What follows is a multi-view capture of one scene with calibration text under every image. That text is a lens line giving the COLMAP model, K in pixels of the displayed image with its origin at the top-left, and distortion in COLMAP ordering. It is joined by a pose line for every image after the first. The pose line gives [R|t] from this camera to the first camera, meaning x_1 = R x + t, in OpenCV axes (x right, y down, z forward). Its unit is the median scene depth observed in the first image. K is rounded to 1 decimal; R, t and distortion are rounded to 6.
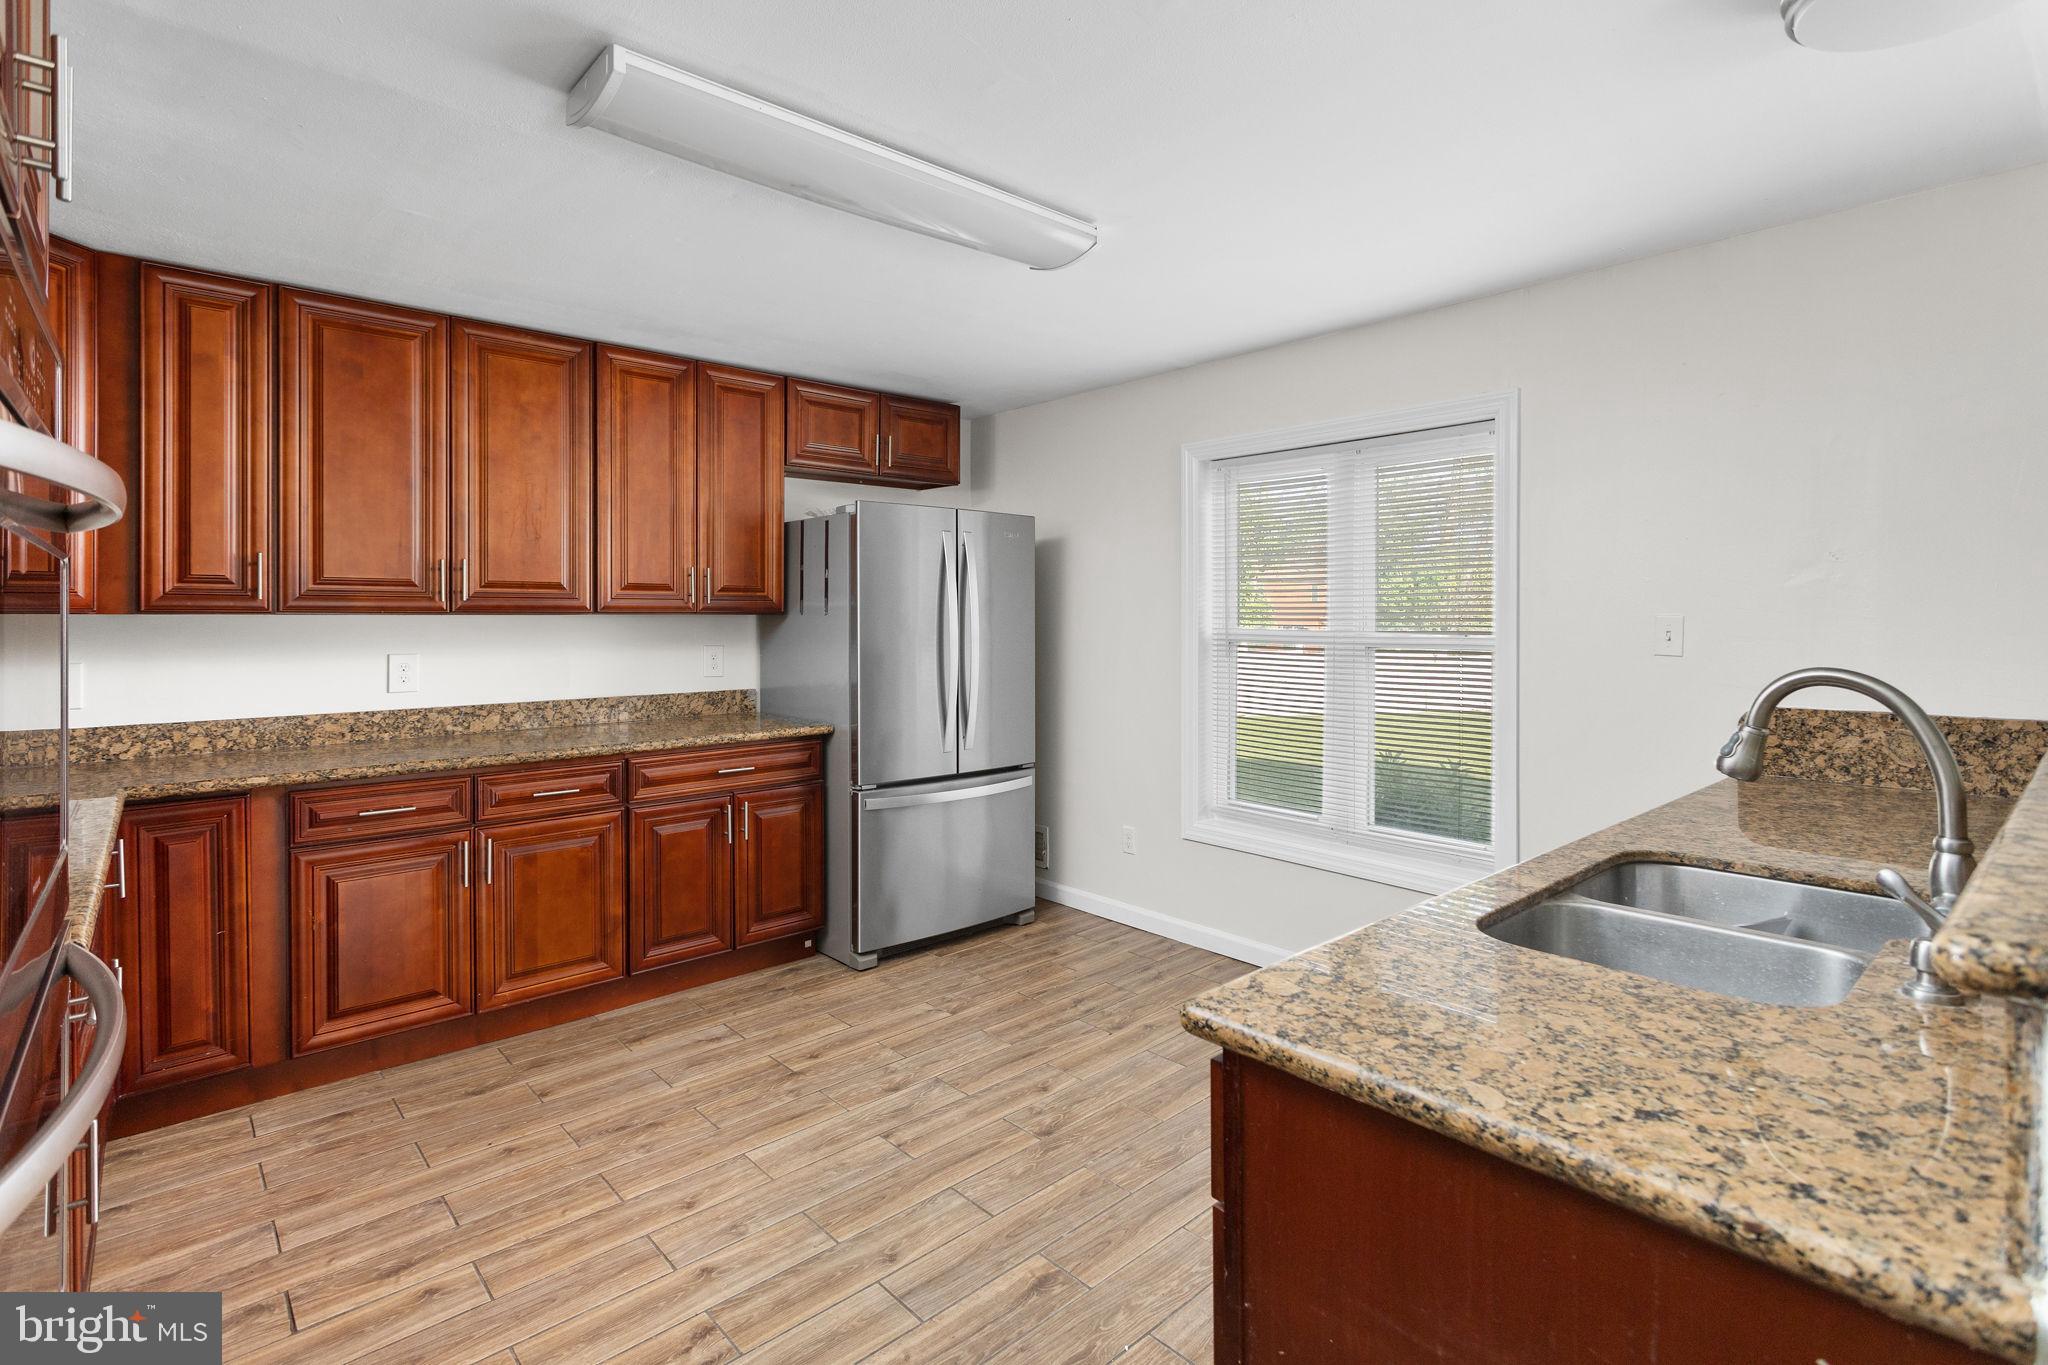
lens RADIAL K [[978.3, 0, 1025.9], [0, 978.3, 618.2], [0, 0, 1]] dist [0.003910, 0.001625]
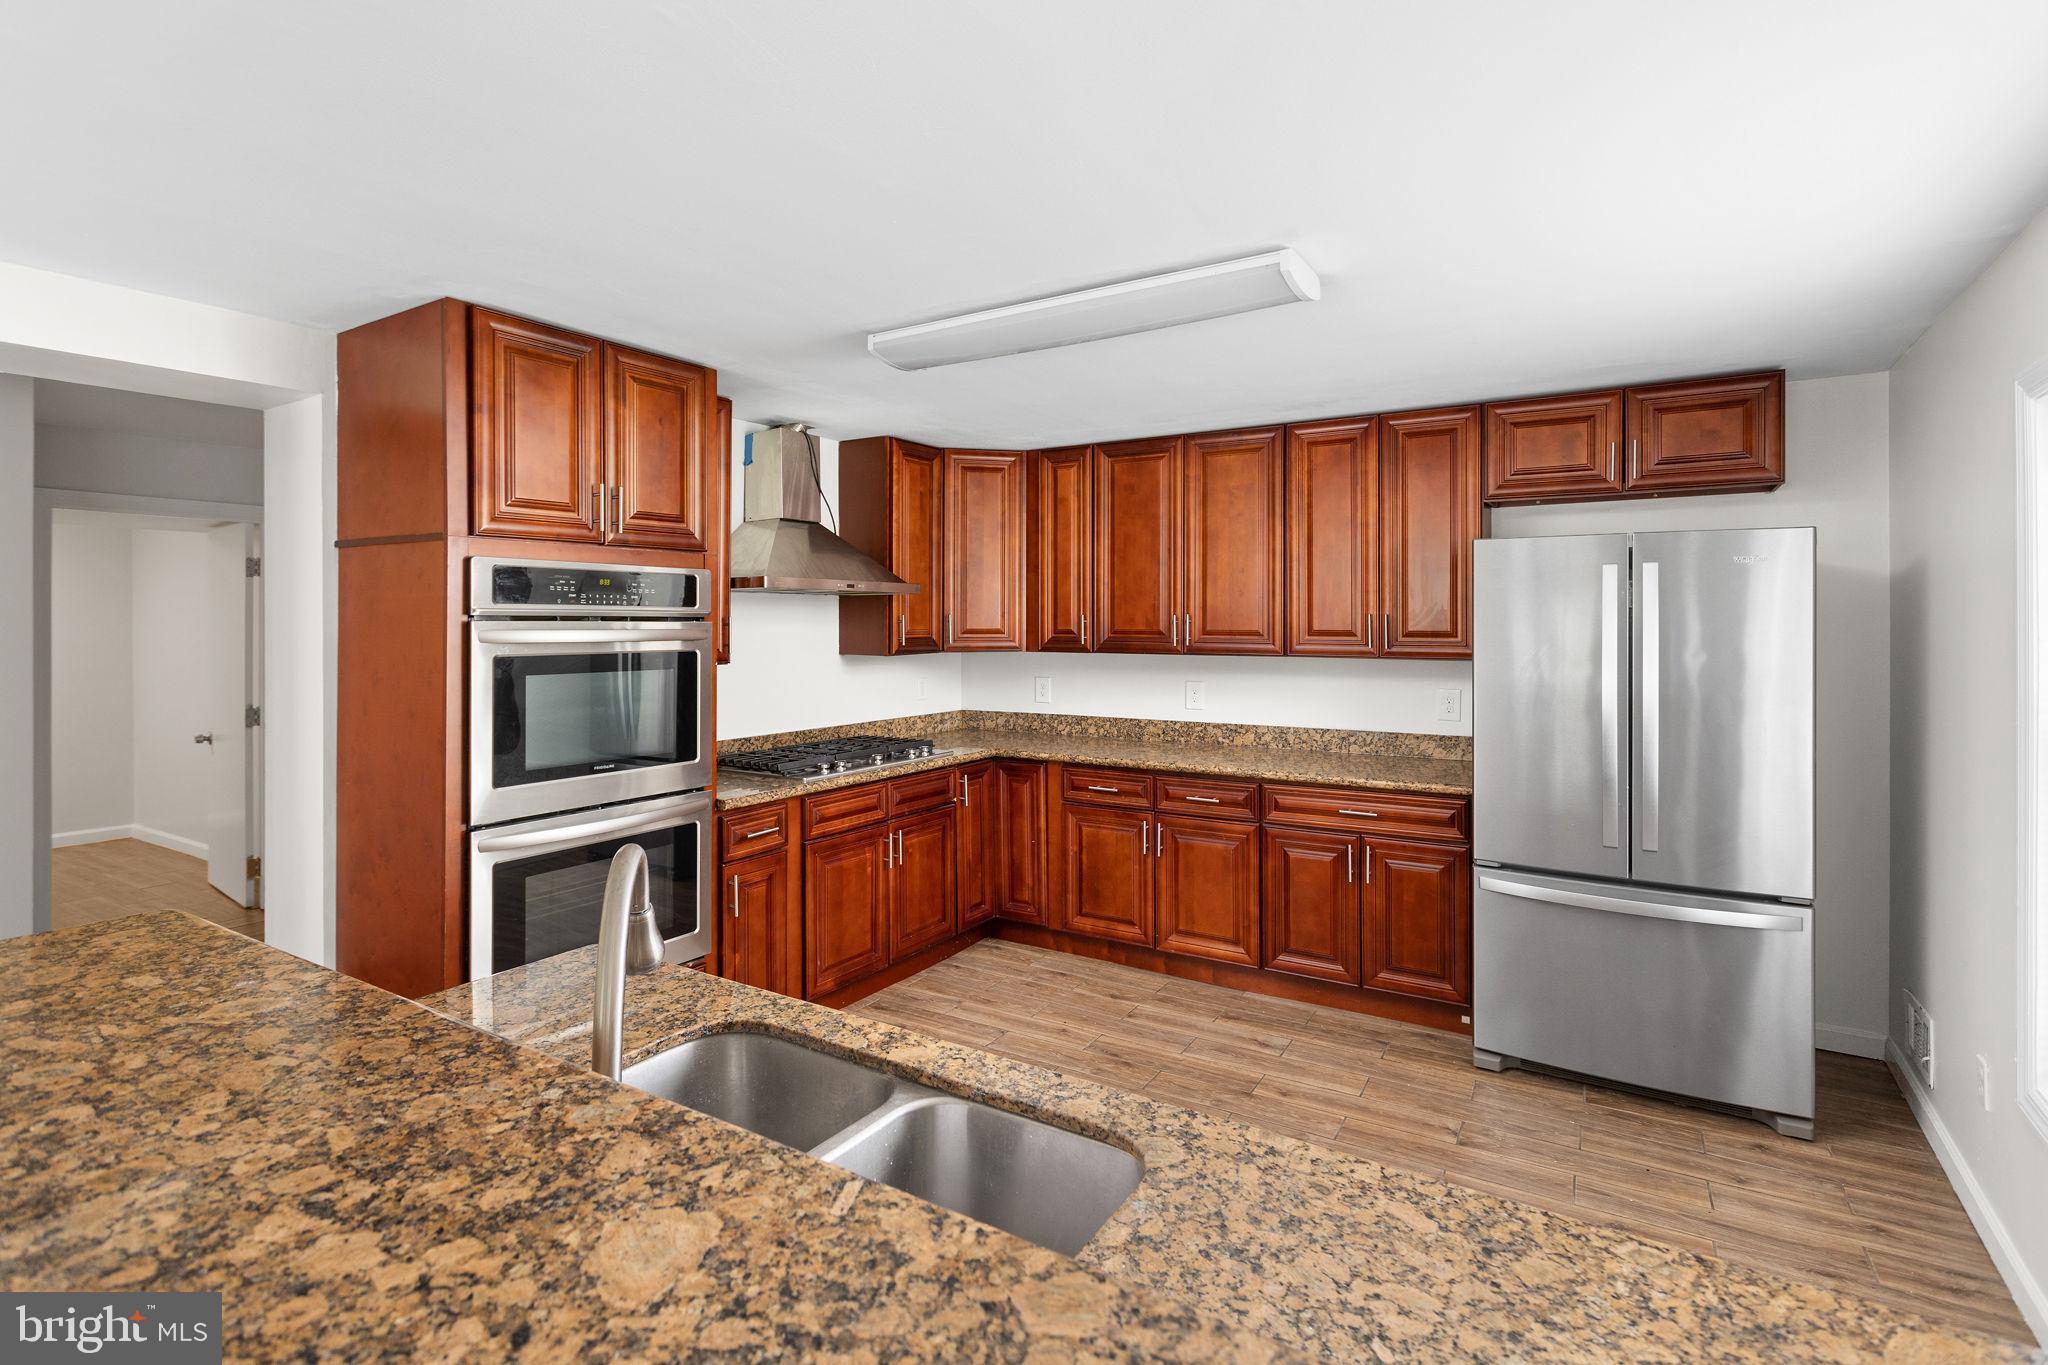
lens RADIAL K [[978.3, 0, 1030.2], [0, 978.3, 627.1], [0, 0, 1]] dist [0.003910, 0.001625]
pose [[0.287302, 0.007552, -0.957810, 0.627363], [-0.002292, 0.999971, 0.007197, -0.050397], [0.957837, 0.000128, 0.287311, 0.394427]]
